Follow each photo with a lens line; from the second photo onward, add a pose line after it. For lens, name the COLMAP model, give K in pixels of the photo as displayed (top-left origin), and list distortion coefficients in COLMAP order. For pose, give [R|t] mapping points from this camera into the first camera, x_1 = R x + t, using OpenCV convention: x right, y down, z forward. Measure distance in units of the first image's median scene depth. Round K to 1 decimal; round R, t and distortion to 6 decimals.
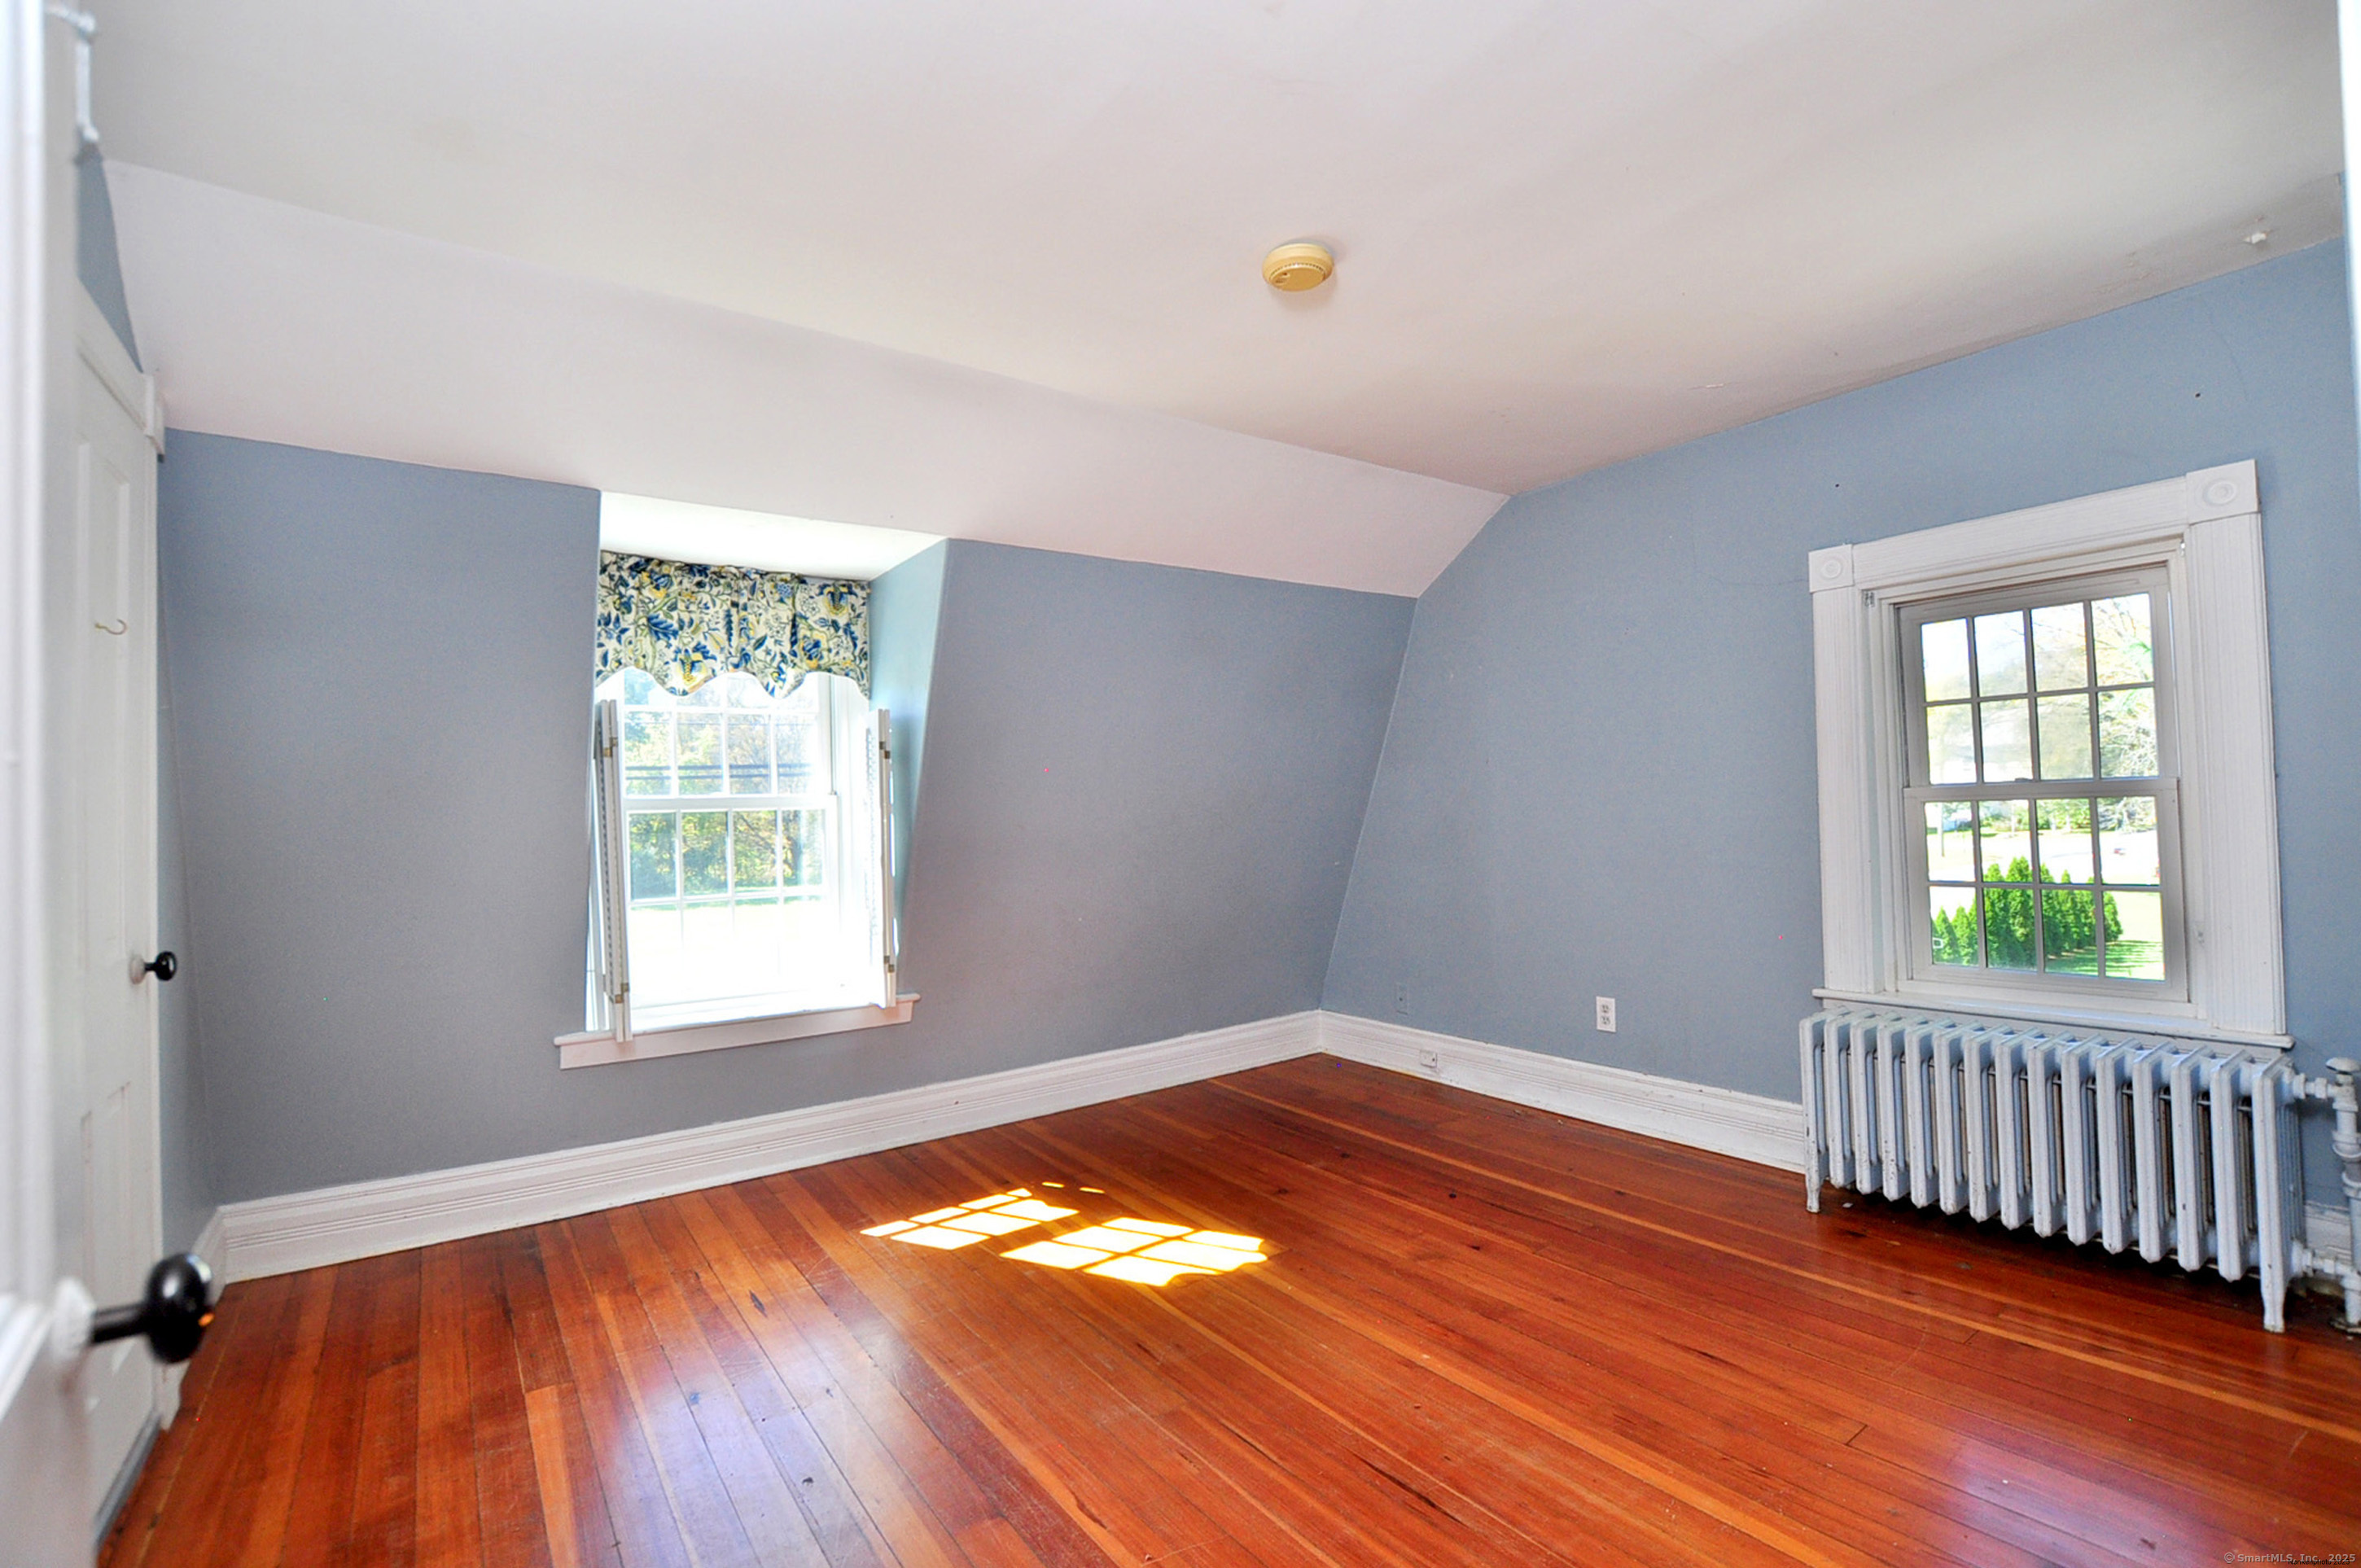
lens RADIAL K [[1054.3, 0, 1180.5], [0, 1054.3, 784.0], [0, 0, 1]] dist [-0.026087, -0.000116]
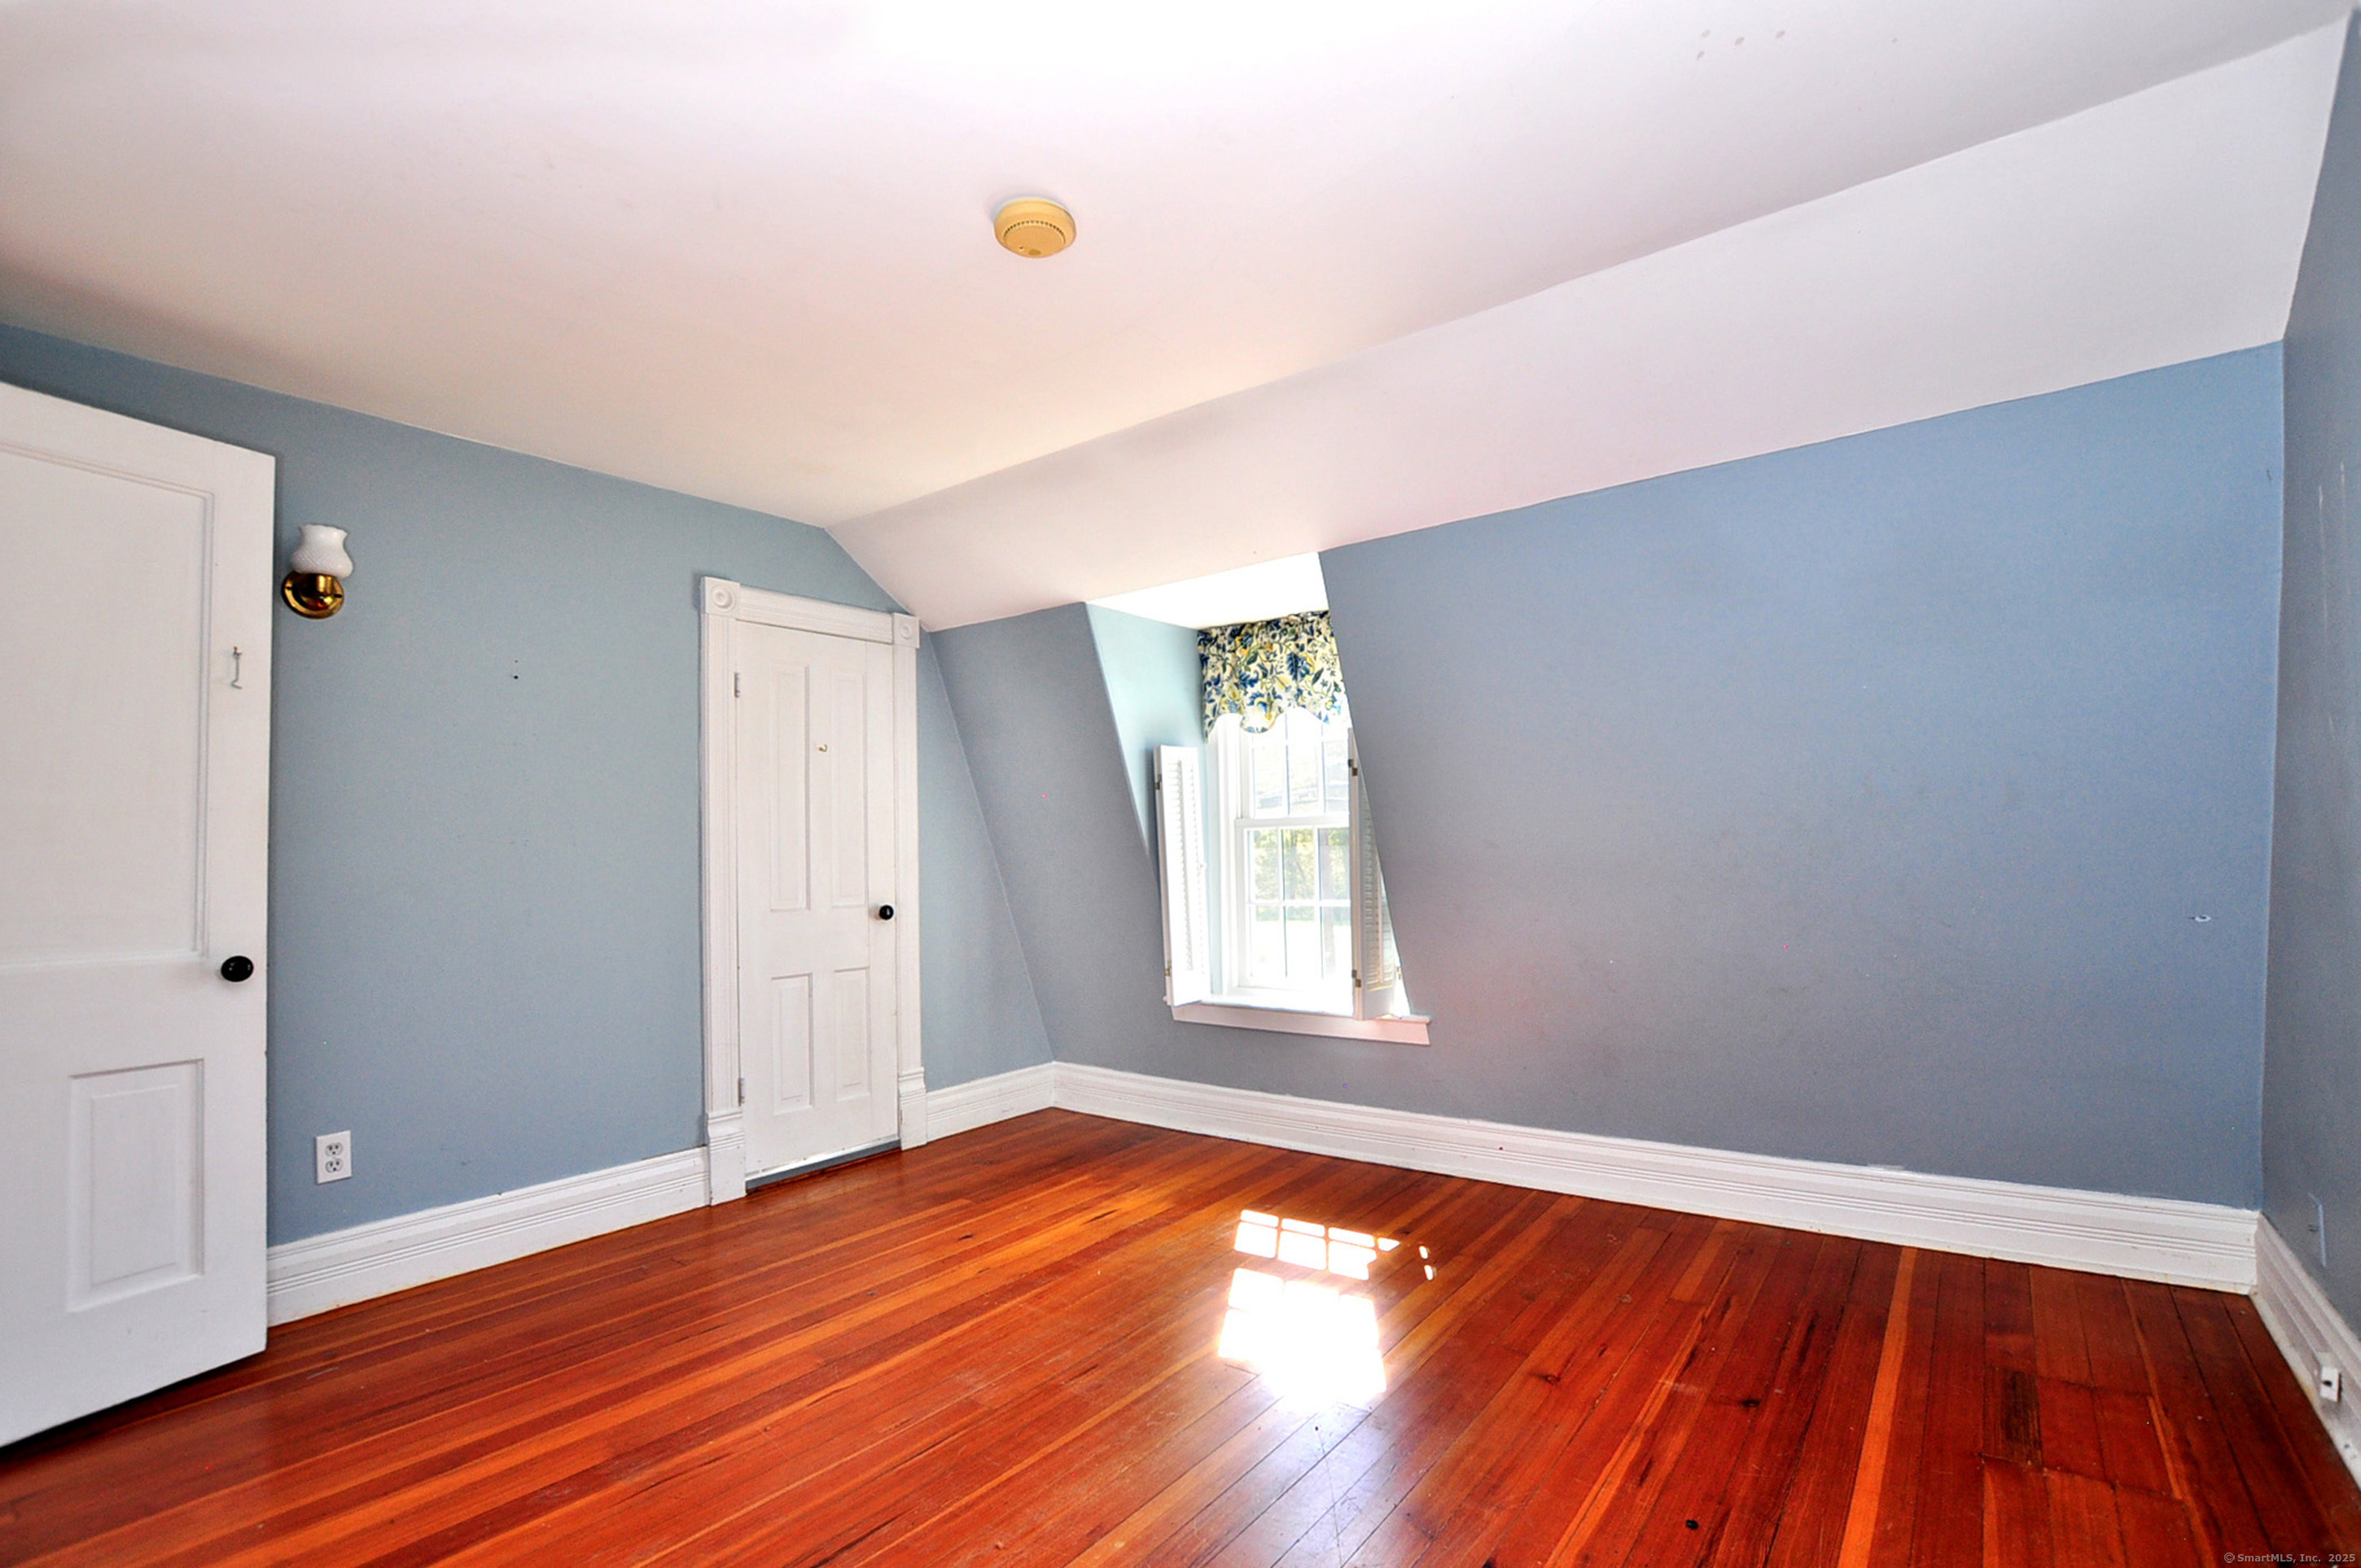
lens RADIAL K [[1059.7, 0, 1189.6], [0, 1059.7, 796.5], [0, 0, 1]] dist [-0.024700, 0.000223]
pose [[0.303360, -0.027479, -0.952480, 0.678516], [0.038135, 0.999133, -0.016679, 0.007222], [0.952112, -0.031264, 0.304145, 0.562738]]
